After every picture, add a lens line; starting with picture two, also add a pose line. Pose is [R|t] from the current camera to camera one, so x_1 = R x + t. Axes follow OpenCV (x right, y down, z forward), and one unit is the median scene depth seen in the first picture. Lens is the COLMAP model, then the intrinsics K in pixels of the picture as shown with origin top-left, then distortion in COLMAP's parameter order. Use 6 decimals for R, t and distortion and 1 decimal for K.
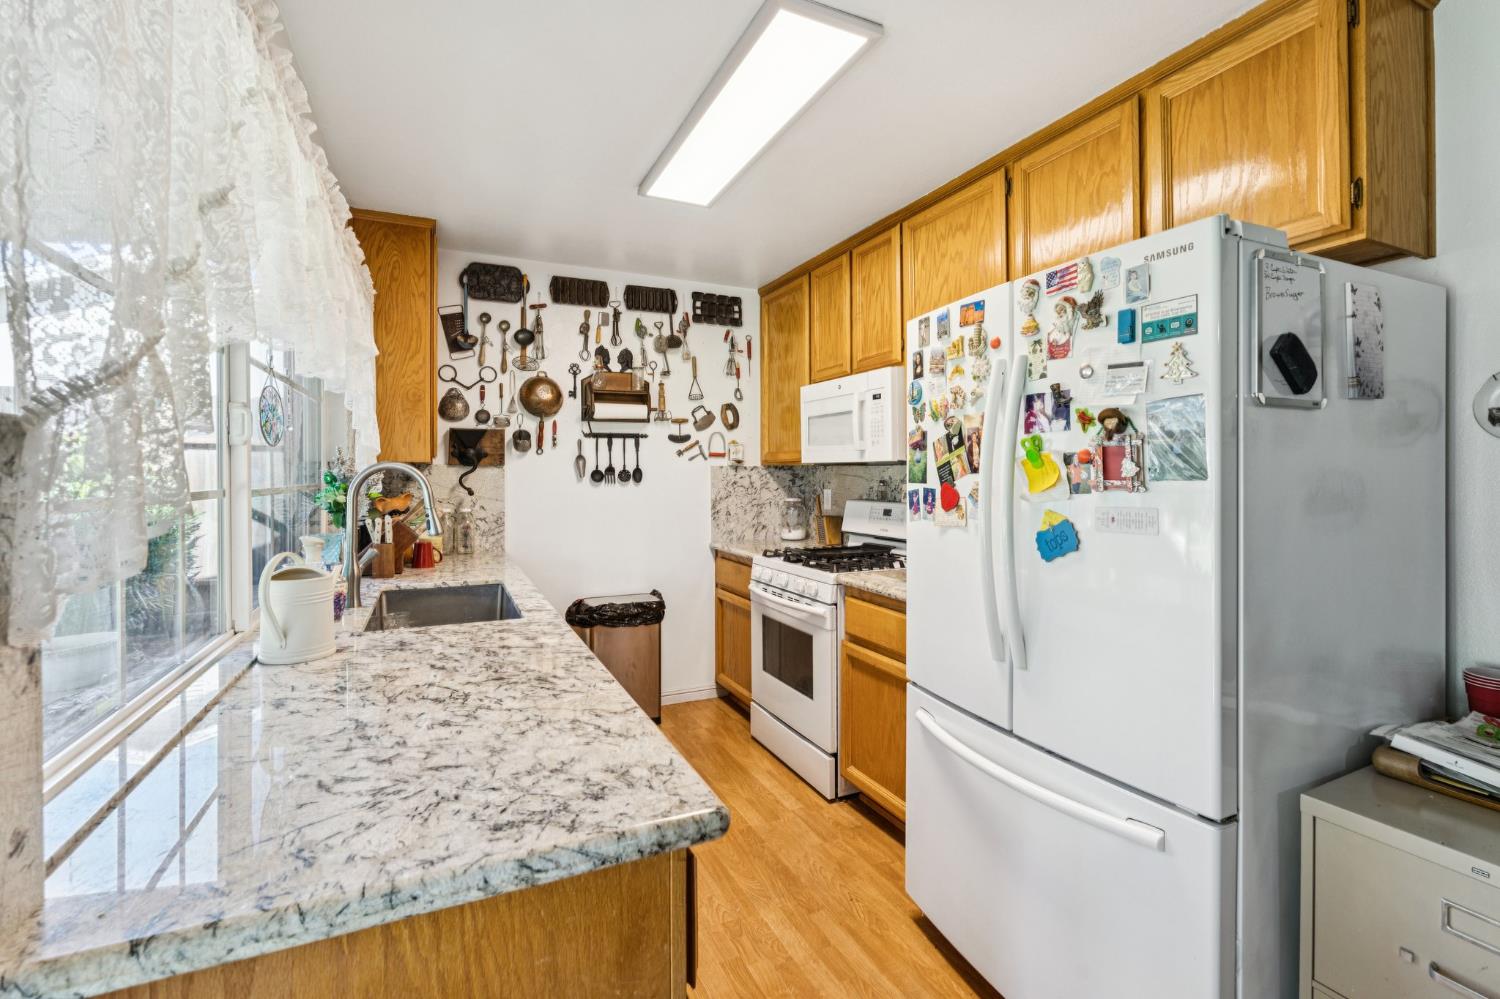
lens RADIAL K [[668.2, 0, 752.0], [0, 668.2, 484.4], [0, 0, 1]] dist [-0.012381, 0.000515]
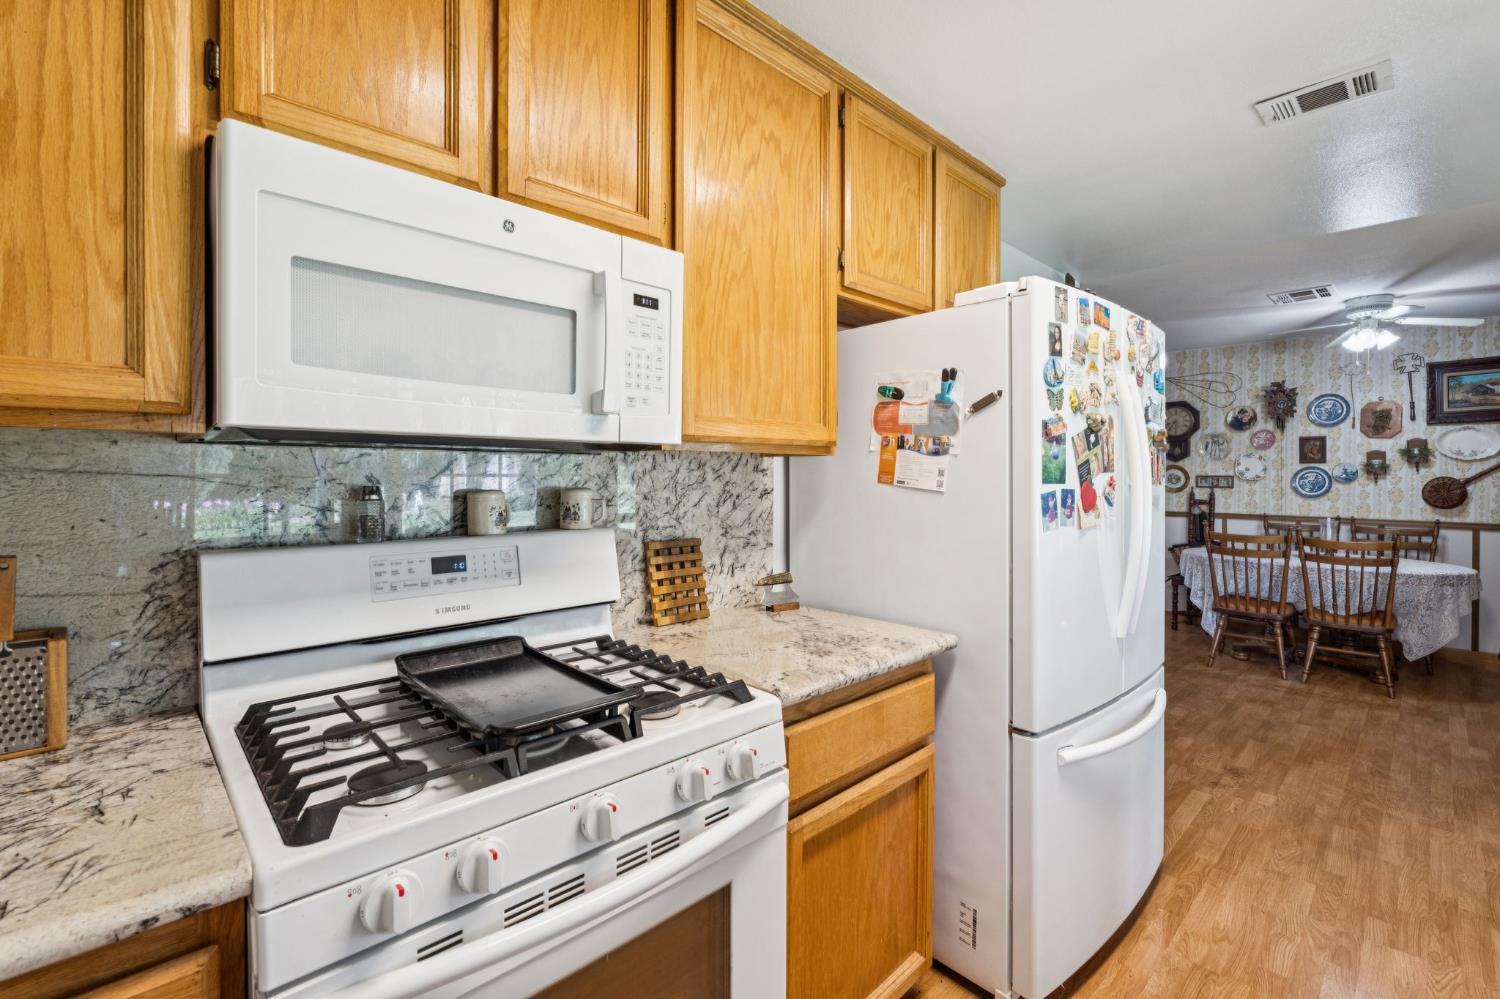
lens RADIAL K [[668.2, 0, 752.4], [0, 668.2, 487.0], [0, 0, 1]] dist [-0.012381, 0.000515]
pose [[-0.323741, -0.011161, 0.946080, -0.418929], [0.012437, 0.999794, 0.016050, -0.015898], [-0.946064, 0.016963, -0.323536, 1.660904]]
